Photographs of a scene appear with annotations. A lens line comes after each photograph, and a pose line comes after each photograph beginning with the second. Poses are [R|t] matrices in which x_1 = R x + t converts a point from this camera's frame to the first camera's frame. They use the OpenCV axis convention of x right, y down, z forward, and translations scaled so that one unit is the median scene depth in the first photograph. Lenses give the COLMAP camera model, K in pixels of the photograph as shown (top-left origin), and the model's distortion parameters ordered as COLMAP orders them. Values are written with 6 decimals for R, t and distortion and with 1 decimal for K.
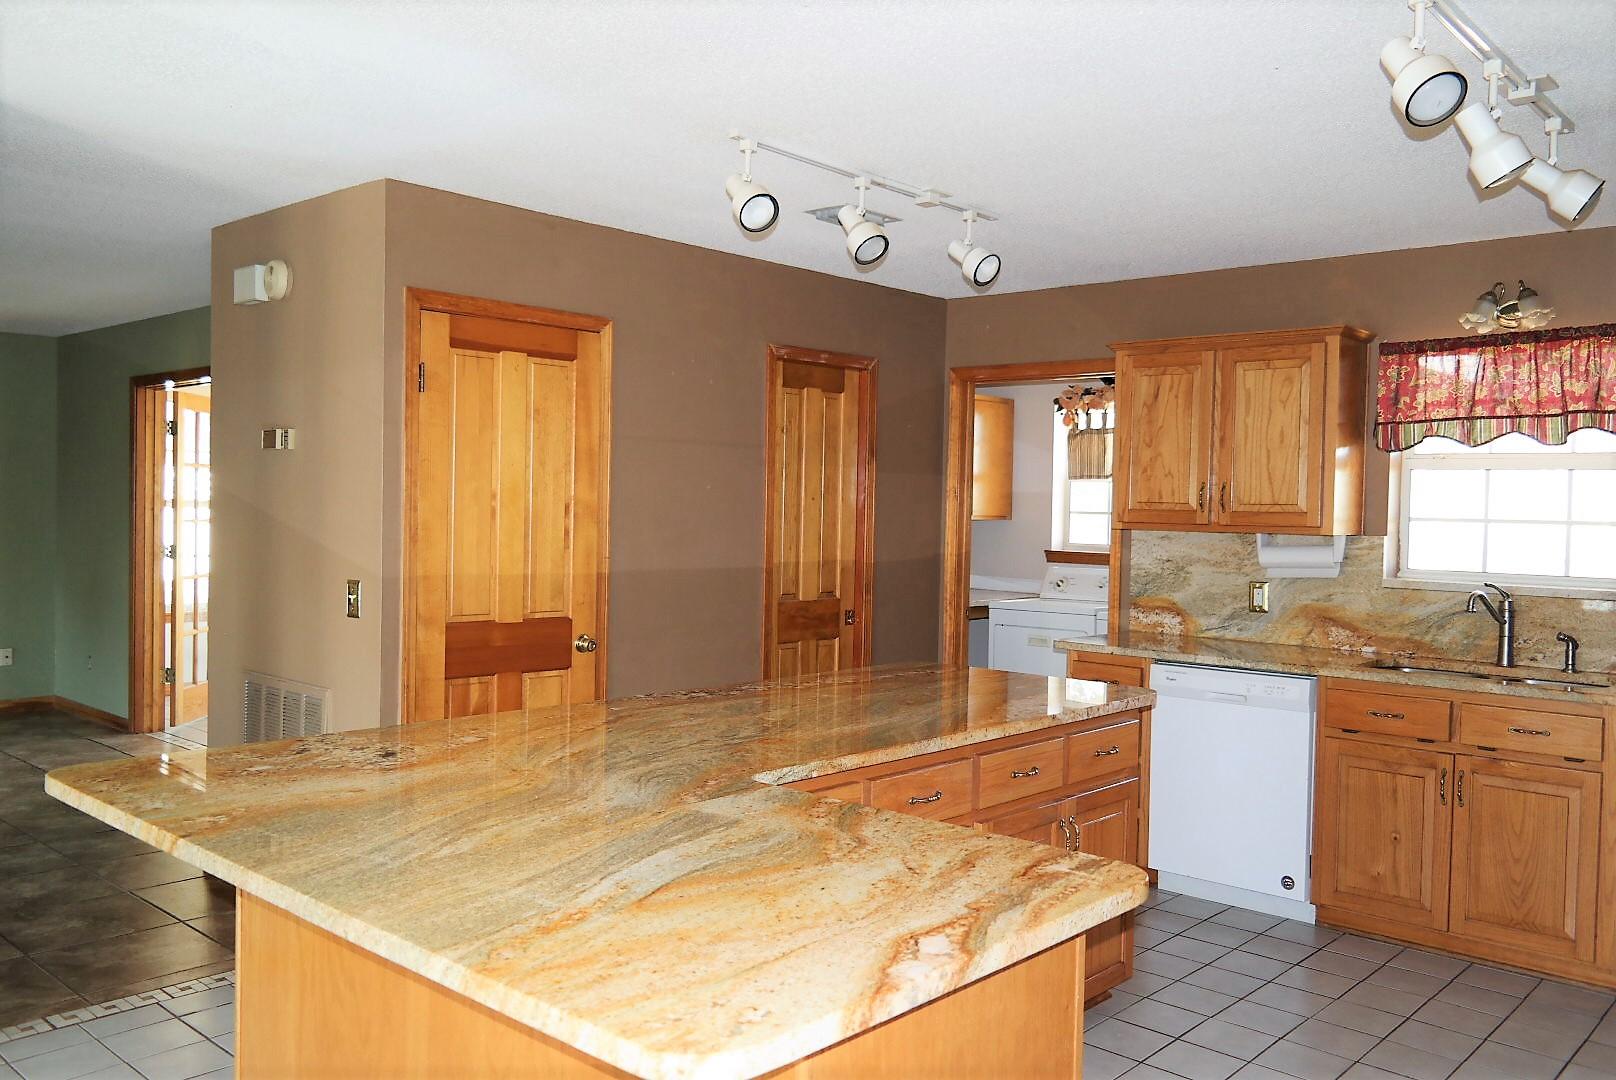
lens RADIAL K [[1304.3, 0, 809.4], [0, 1304.3, 534.8], [0, 0, 1]] dist [0.001927, -0.009236]
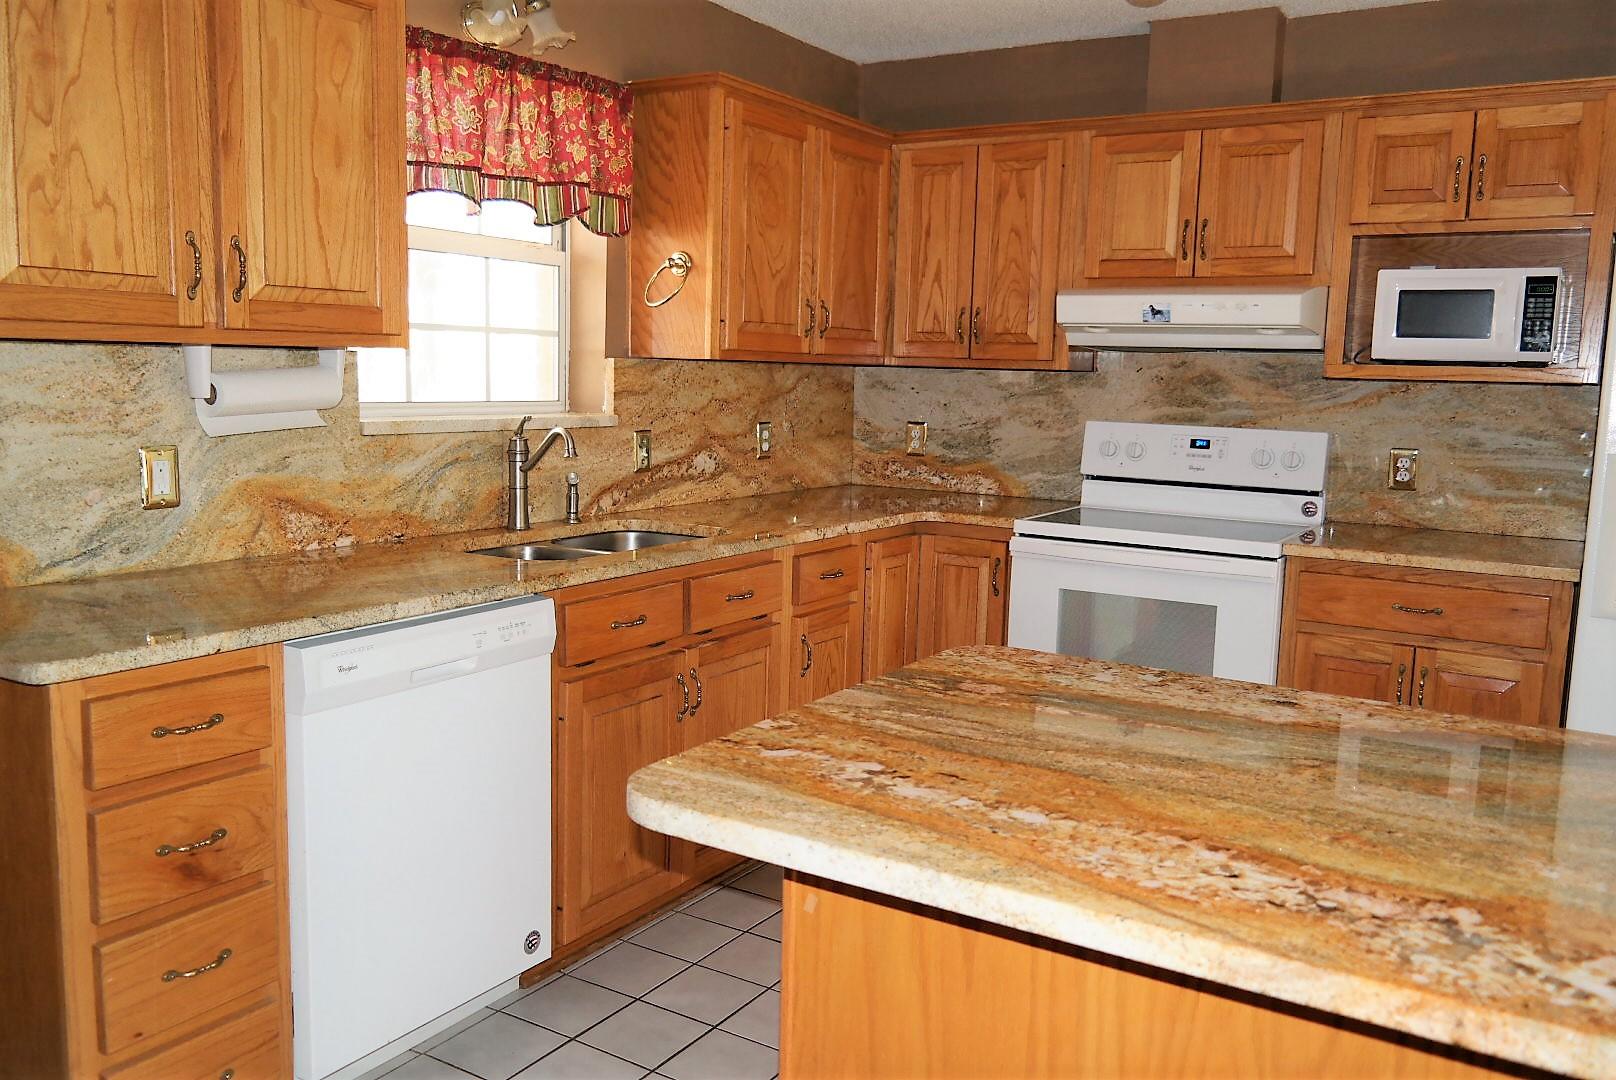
lens RADIAL K [[1304.3, 0, 809.4], [0, 1304.3, 534.8], [0, 0, 1]] dist [0.001927, -0.009236]
pose [[-0.187891, -0.150403, 0.970606, -0.182344], [-0.005522, 0.988352, 0.152084, -0.006775], [-0.982174, 0.023216, -0.186532, 0.870999]]
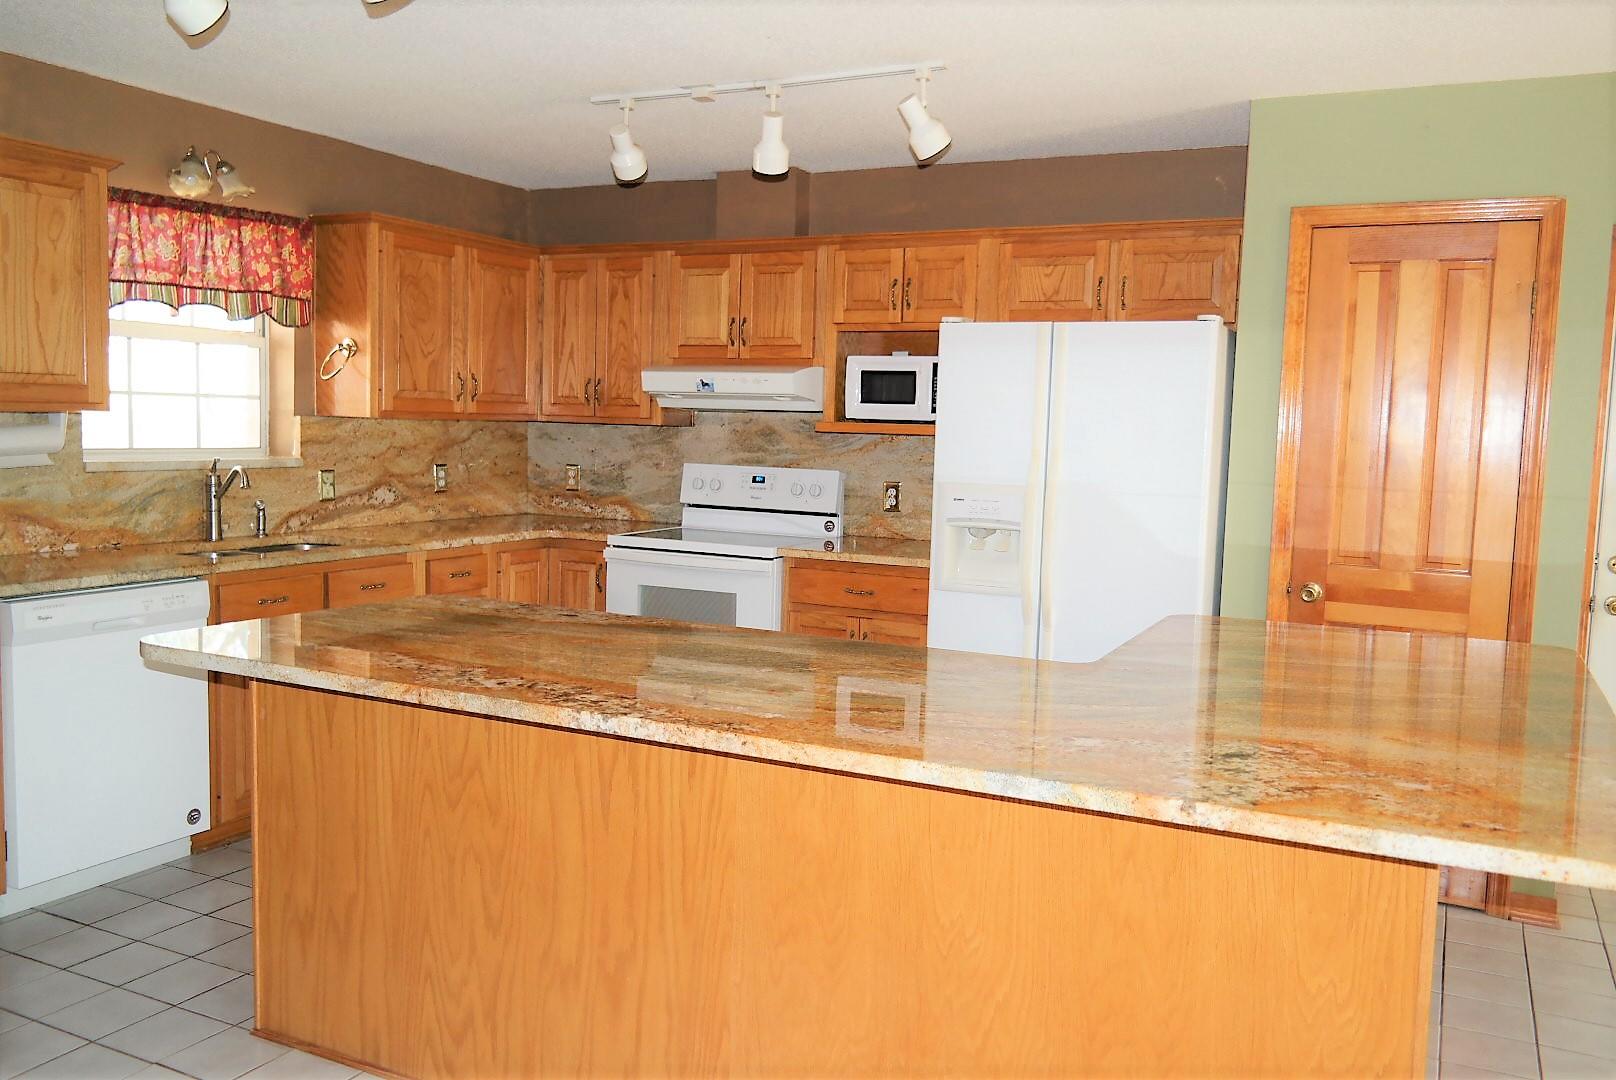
lens RADIAL K [[1304.3, 0, 809.4], [0, 1304.3, 534.8], [0, 0, 1]] dist [0.001927, -0.009236]
pose [[-0.275441, -0.112258, 0.954741, -0.491136], [-0.009545, 0.993429, 0.114053, -0.019946], [-0.961271, 0.022302, -0.274703, 0.745052]]
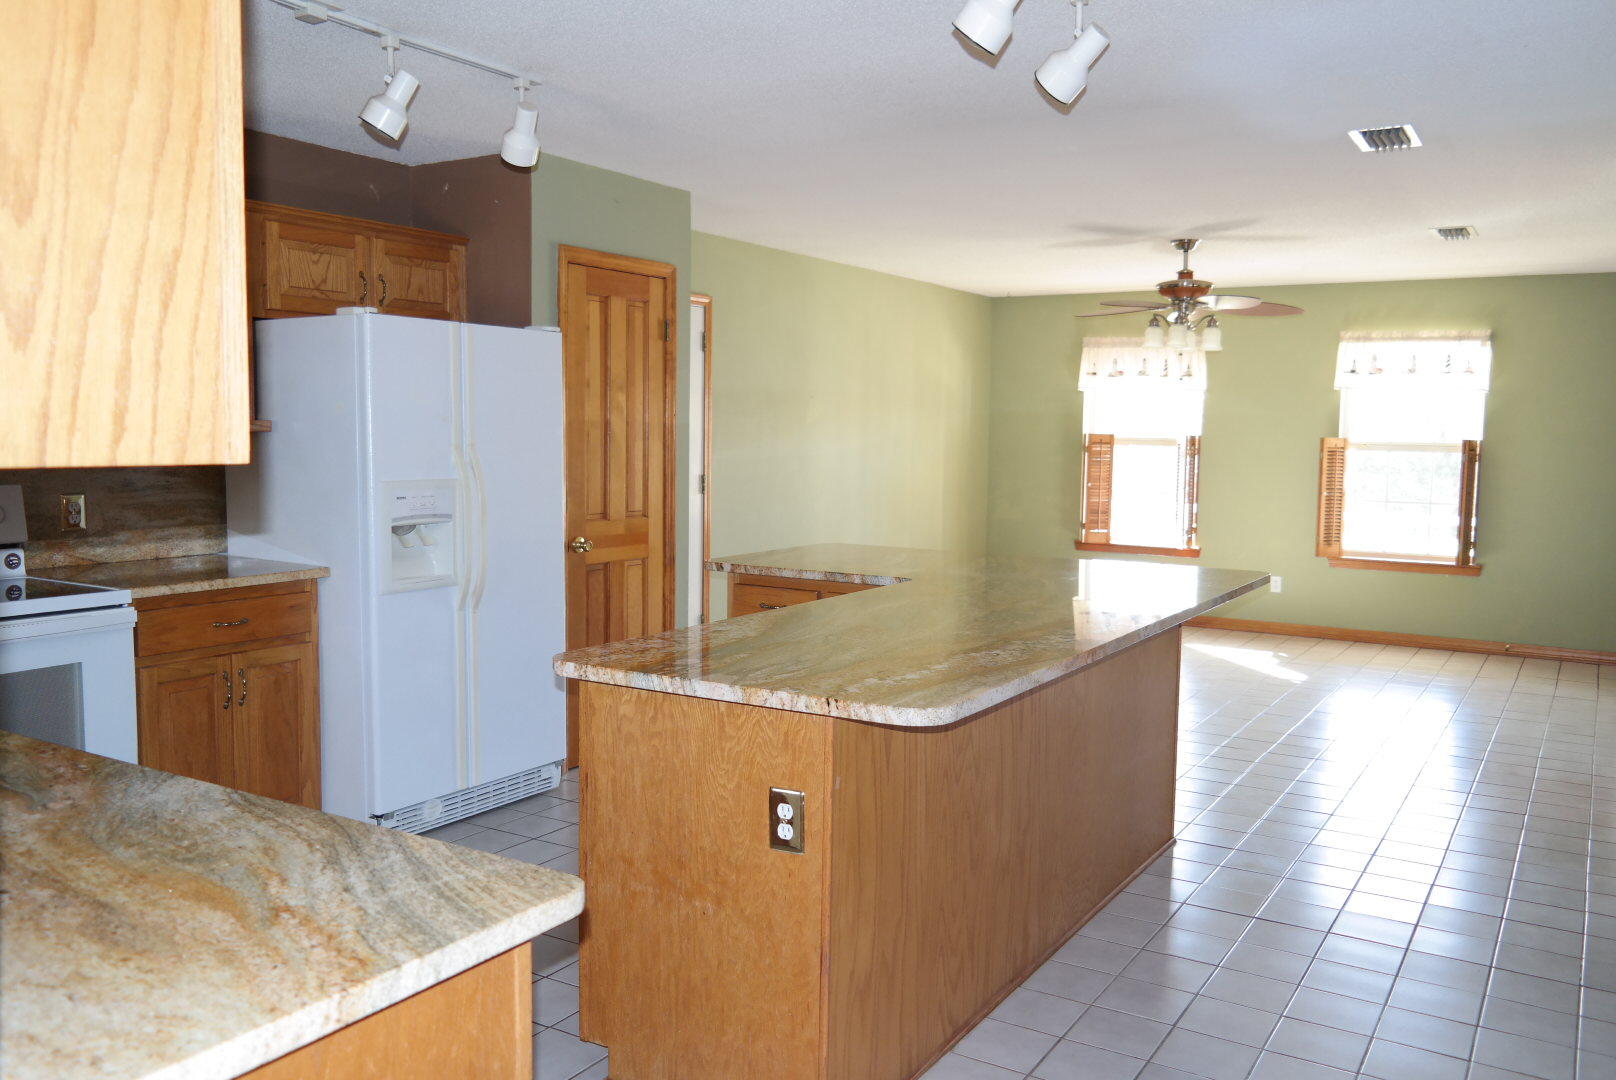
lens RADIAL K [[1304.3, 0, 809.4], [0, 1304.3, 534.8], [0, 0, 1]] dist [0.001927, -0.009236]
pose [[-0.980608, -0.016716, -0.195265, 0.196375], [-0.037575, 0.993908, 0.103614, -0.019007], [0.192343, 0.108942, -0.975262, 1.270399]]
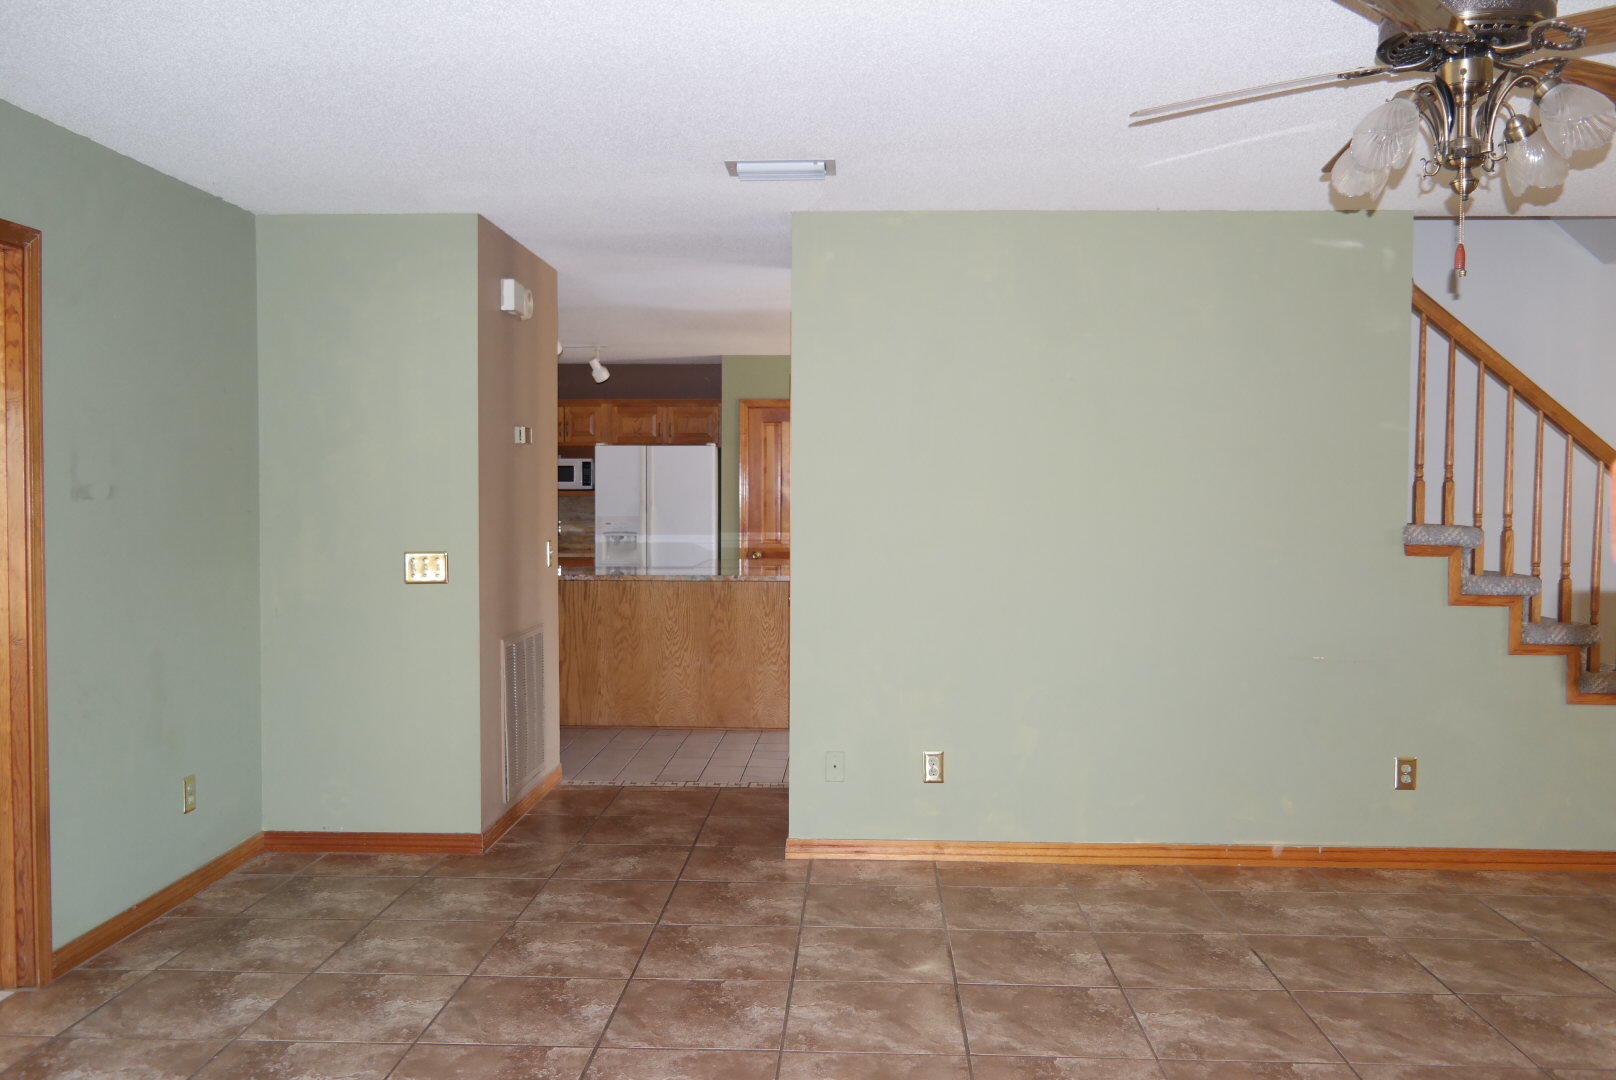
lens RADIAL K [[1304.3, 0, 809.4], [0, 1304.3, 534.8], [0, 0, 1]] dist [0.001927, -0.009236]
pose [[-0.644810, -0.041231, 0.763230, -1.350113], [0.007188, 0.998173, 0.059996, -0.042791], [-0.764309, 0.044172, -0.643335, 1.419545]]
